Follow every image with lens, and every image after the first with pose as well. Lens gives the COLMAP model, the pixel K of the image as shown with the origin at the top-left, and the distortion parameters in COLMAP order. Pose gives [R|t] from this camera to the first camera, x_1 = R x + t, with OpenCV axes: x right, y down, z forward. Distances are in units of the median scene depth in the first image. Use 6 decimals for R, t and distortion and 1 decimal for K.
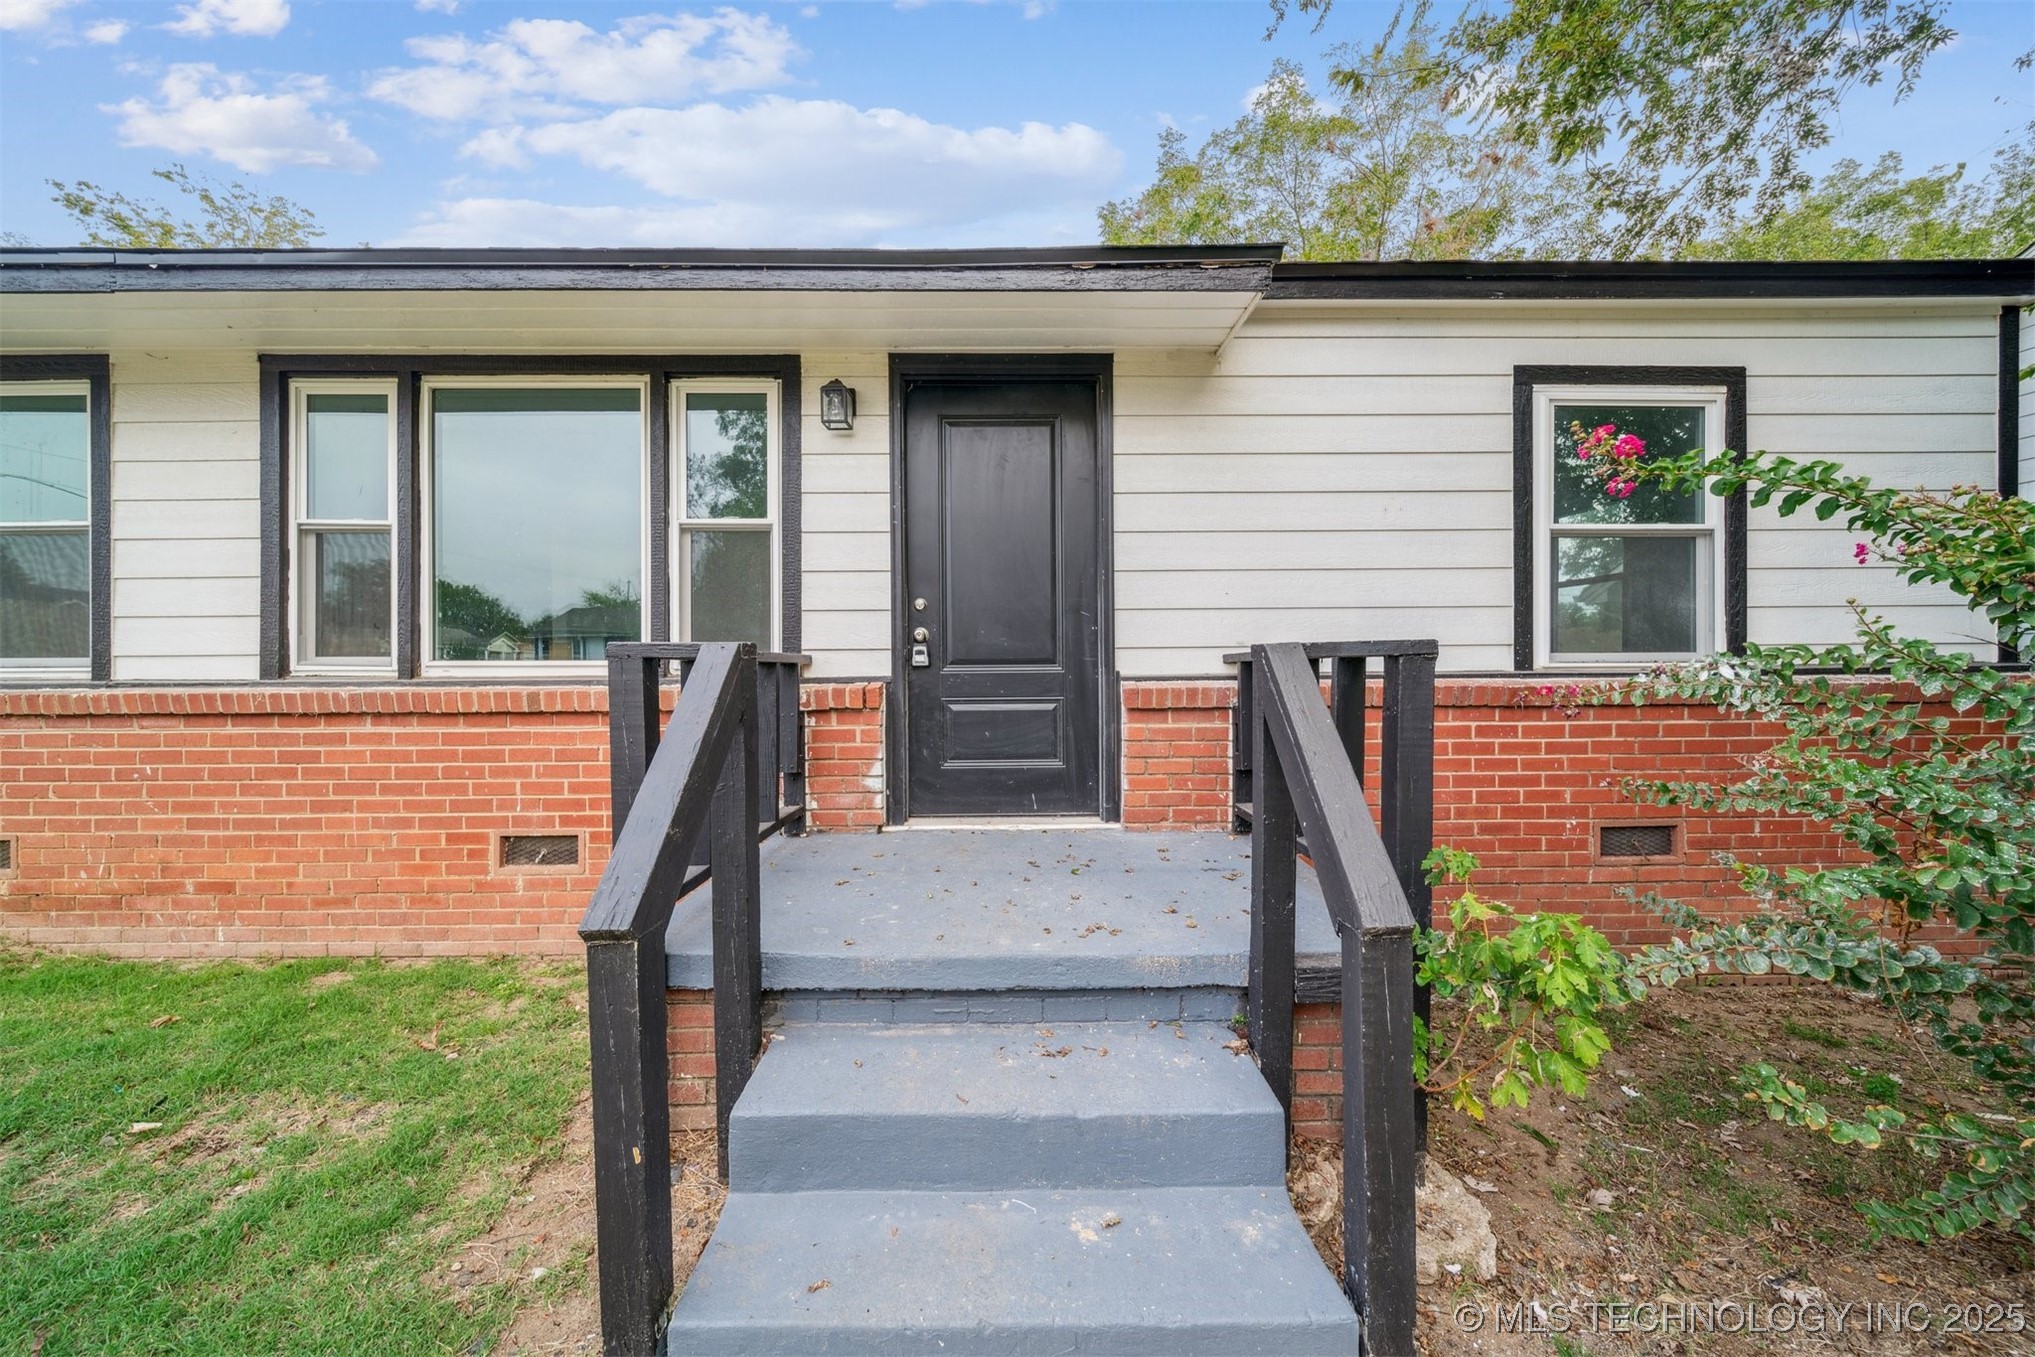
lens RADIAL K [[723.8, 0, 1018.7], [0, 723.8, 679.5], [0, 0, 1]] dist [0.001382, 0.000151]
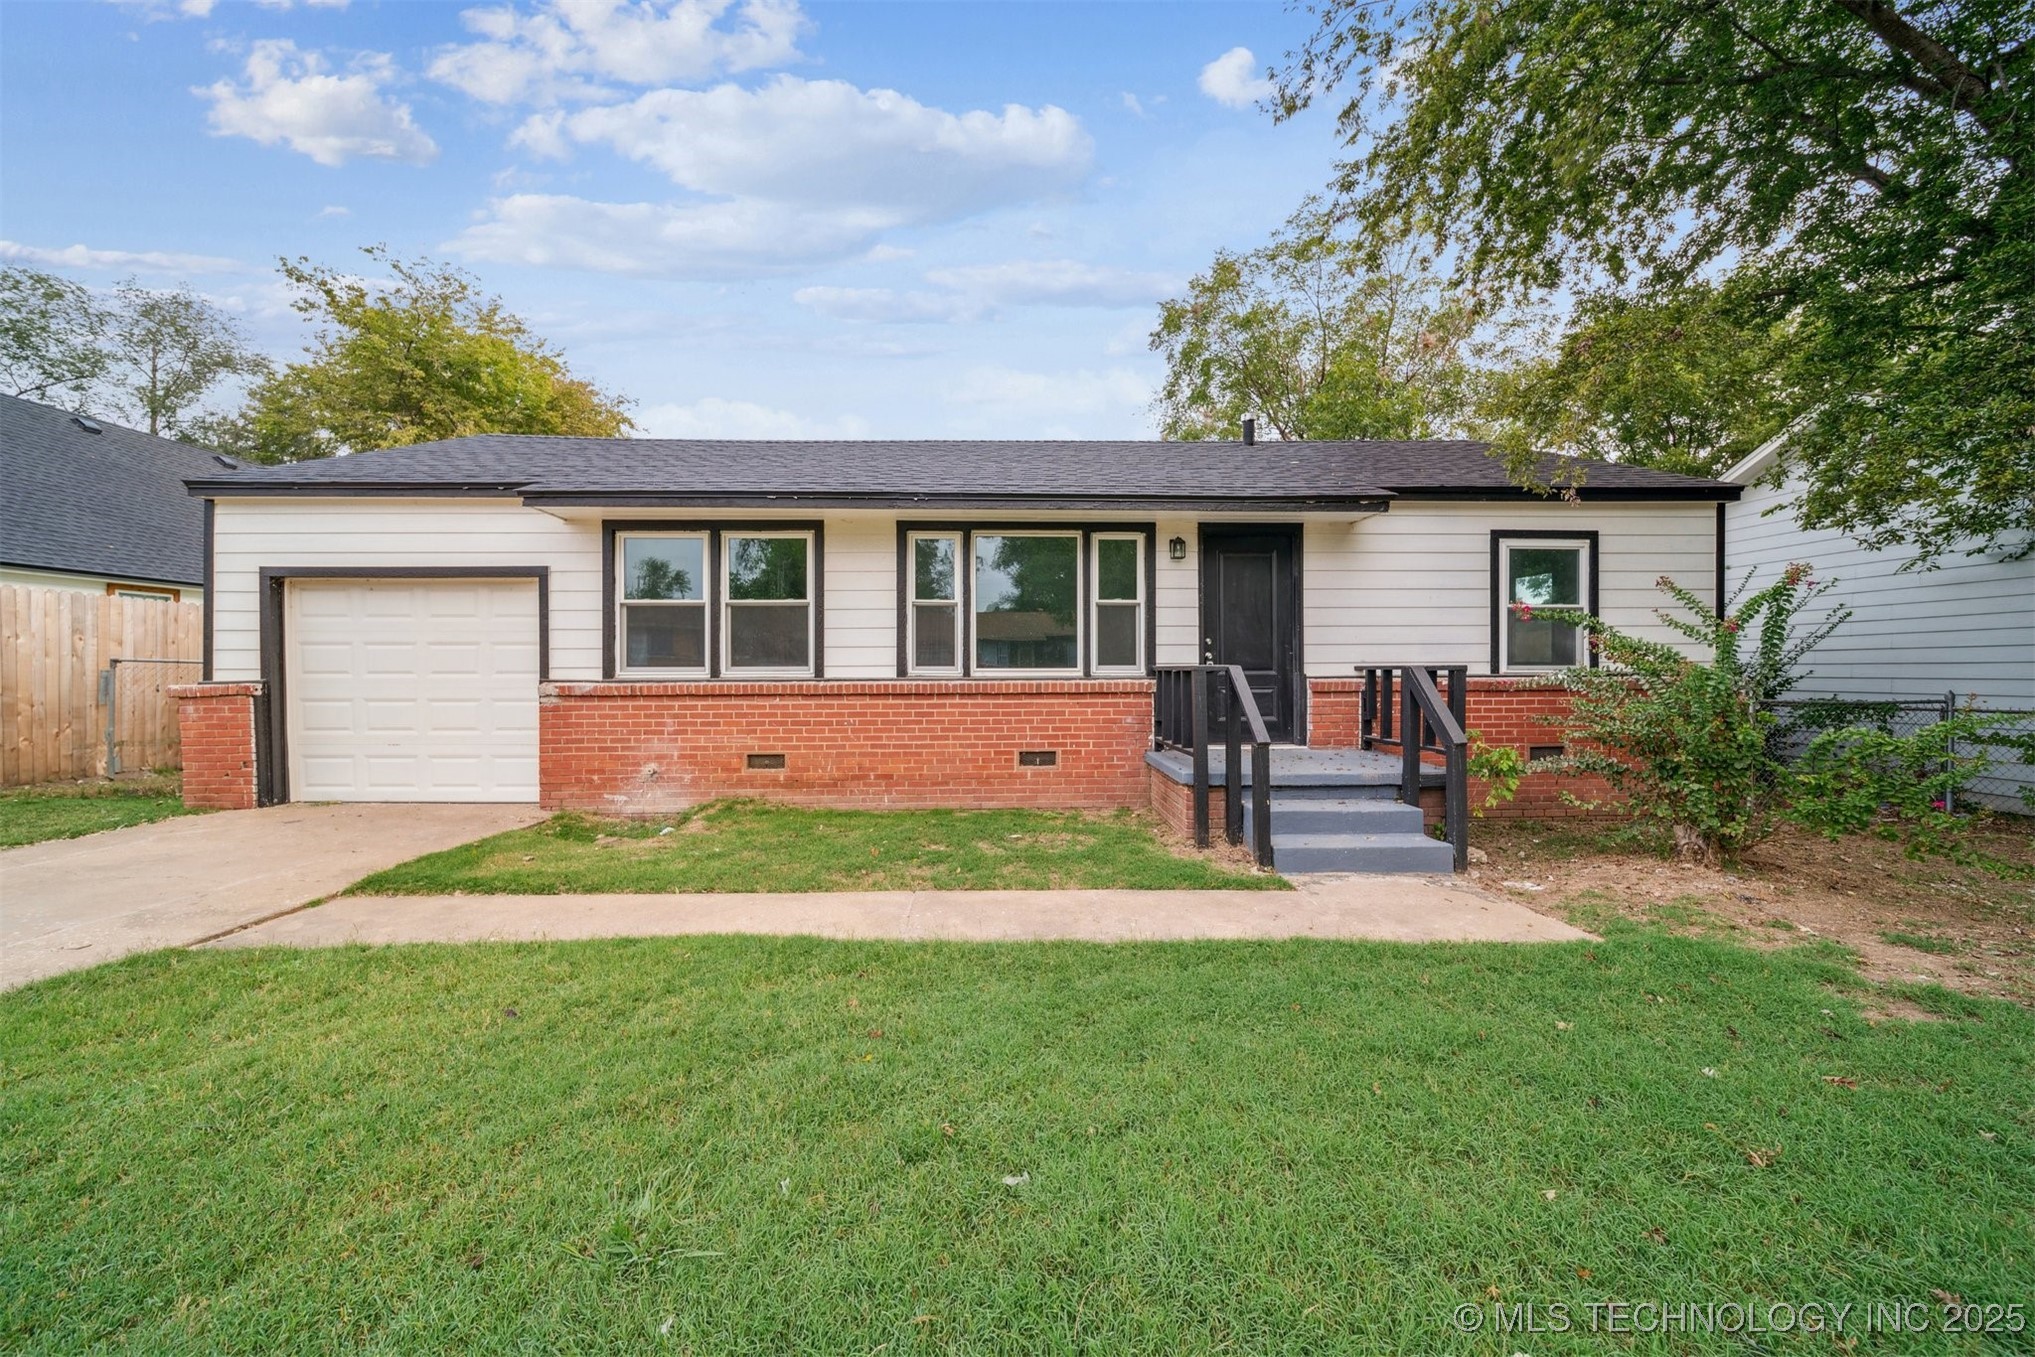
lens RADIAL K [[723.8, 0, 1018.1], [0, 723.8, 677.7], [0, 0, 1]] dist [0.001382, 0.000151]
pose [[0.999620, 0.001290, 0.027528, -0.776584], [-0.001324, 0.999998, 0.001247, -0.002640], [-0.027526, -0.001283, 0.999620, -1.109120]]
